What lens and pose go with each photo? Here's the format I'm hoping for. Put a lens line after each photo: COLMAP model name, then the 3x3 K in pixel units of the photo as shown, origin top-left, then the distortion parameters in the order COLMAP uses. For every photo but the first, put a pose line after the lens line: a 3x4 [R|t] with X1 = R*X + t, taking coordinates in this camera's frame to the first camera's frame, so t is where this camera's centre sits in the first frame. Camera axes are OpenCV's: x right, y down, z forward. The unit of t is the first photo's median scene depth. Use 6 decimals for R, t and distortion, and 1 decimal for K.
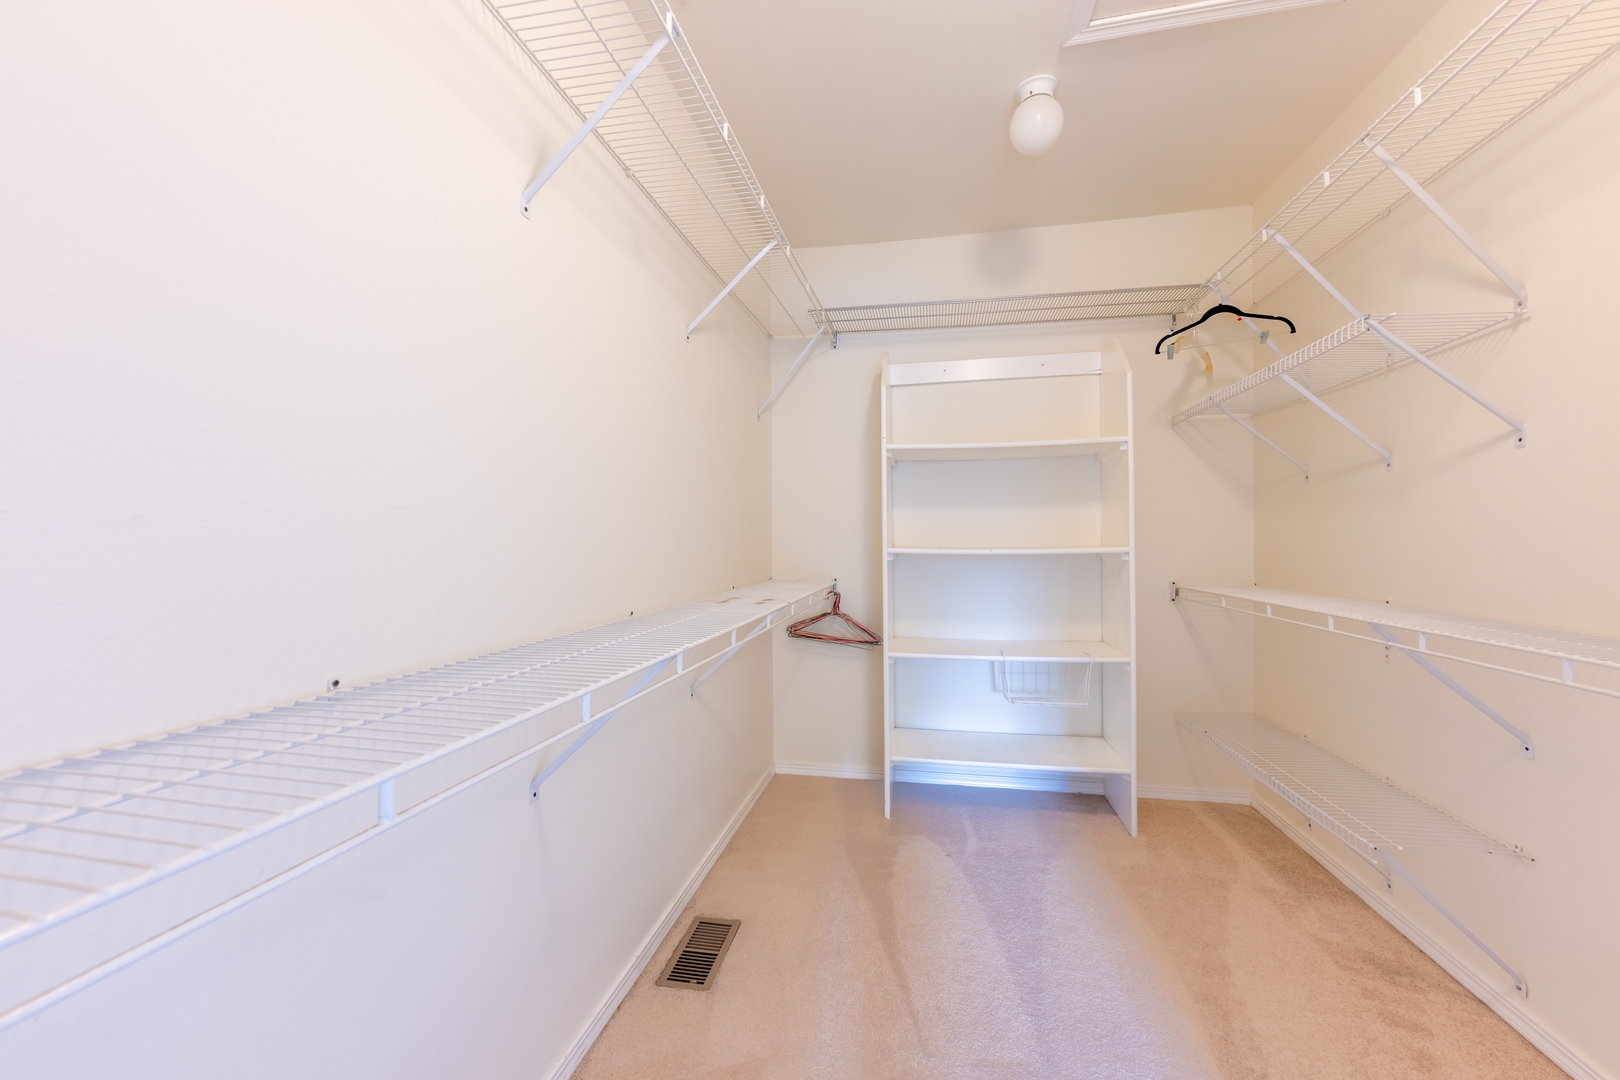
lens RADIAL K [[642.7, 0, 810.1], [0, 642.7, 538.9], [0, 0, 1]] dist [-0.000791, -0.000222]
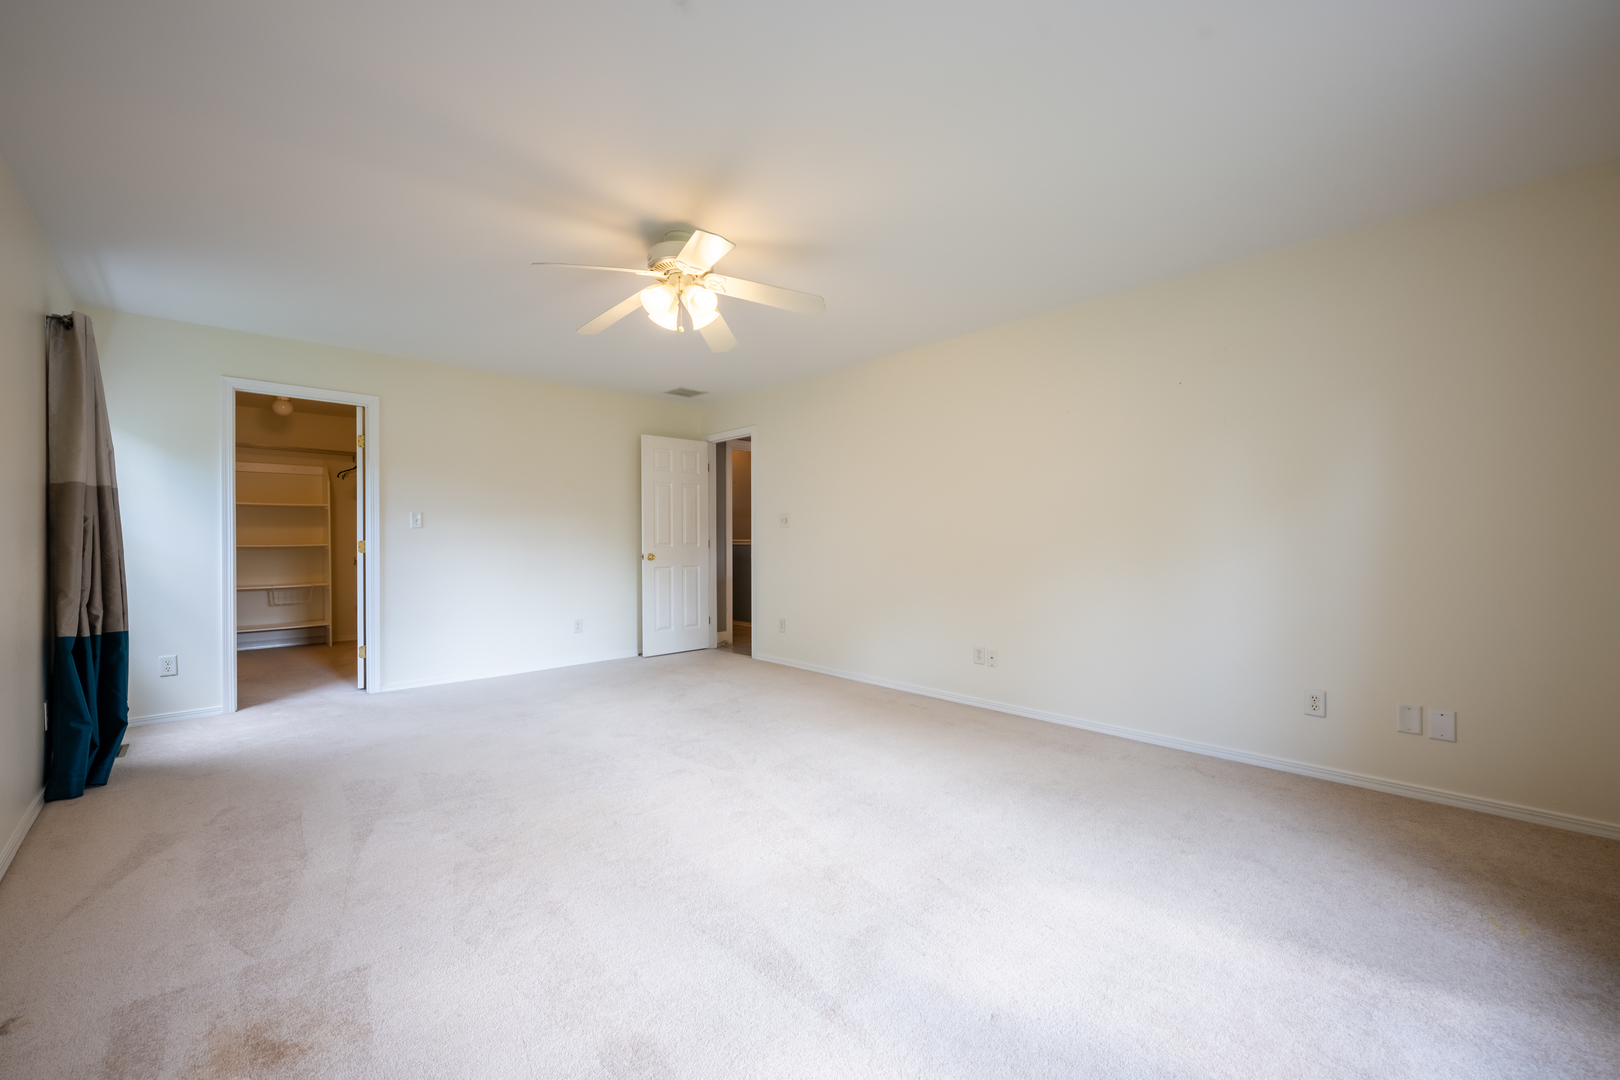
lens RADIAL K [[642.7, 0, 809.6], [0, 642.7, 540.6], [0, 0, 1]] dist [-0.000791, -0.000222]
pose [[0.593692, -0.003180, 0.804686, -0.435840], [0.001659, 0.999995, 0.002729, -0.006393], [-0.804691, -0.000285, 0.593694, -2.010325]]
